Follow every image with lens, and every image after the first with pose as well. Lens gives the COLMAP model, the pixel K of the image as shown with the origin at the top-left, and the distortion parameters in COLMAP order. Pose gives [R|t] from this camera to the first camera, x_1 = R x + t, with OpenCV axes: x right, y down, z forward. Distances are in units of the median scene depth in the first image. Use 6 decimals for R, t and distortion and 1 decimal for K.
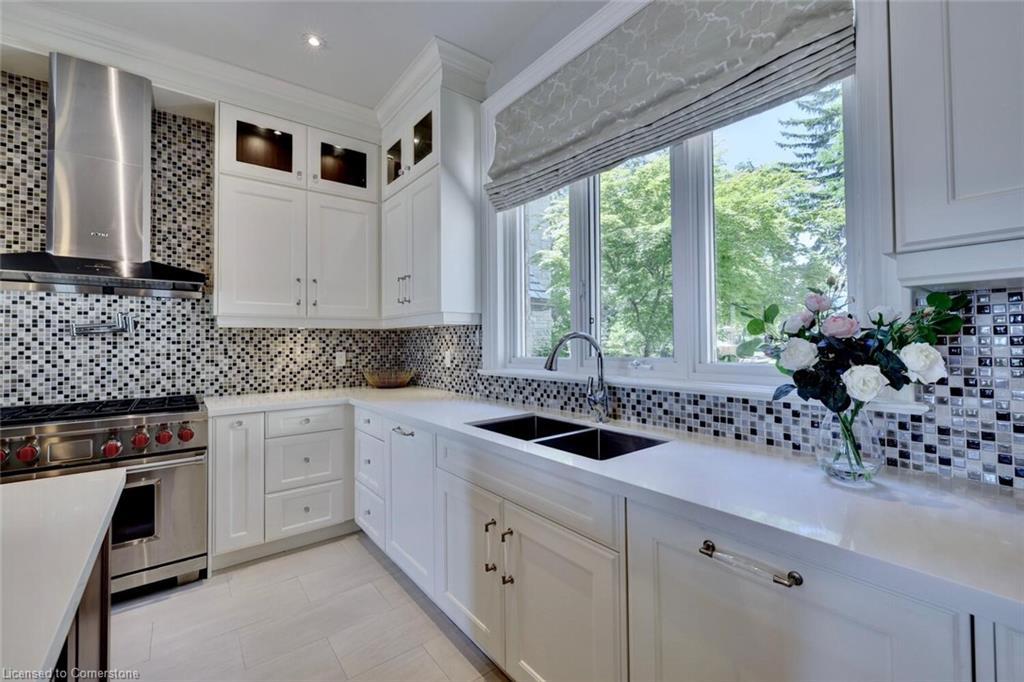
lens RADIAL K [[434.7, 0, 513.5], [0, 434.7, 338.4], [0, 0, 1]] dist [-0.001740, -0.000264]
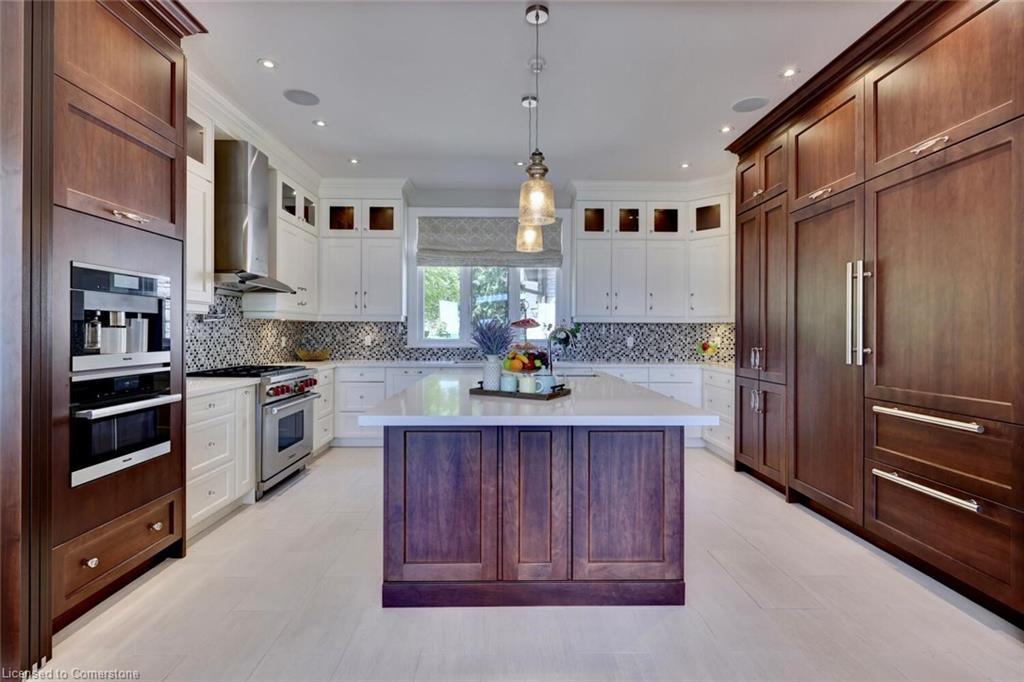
lens RADIAL K [[474.7, 0, 509.8], [0, 474.7, 332.2], [0, 0, 1]] dist [-0.000828, -0.000129]
pose [[0.598899, 0.012296, 0.800730, -1.466288], [-0.013083, 0.999899, -0.005569, 0.018859], [-0.800718, -0.007140, 0.598999, -0.622389]]
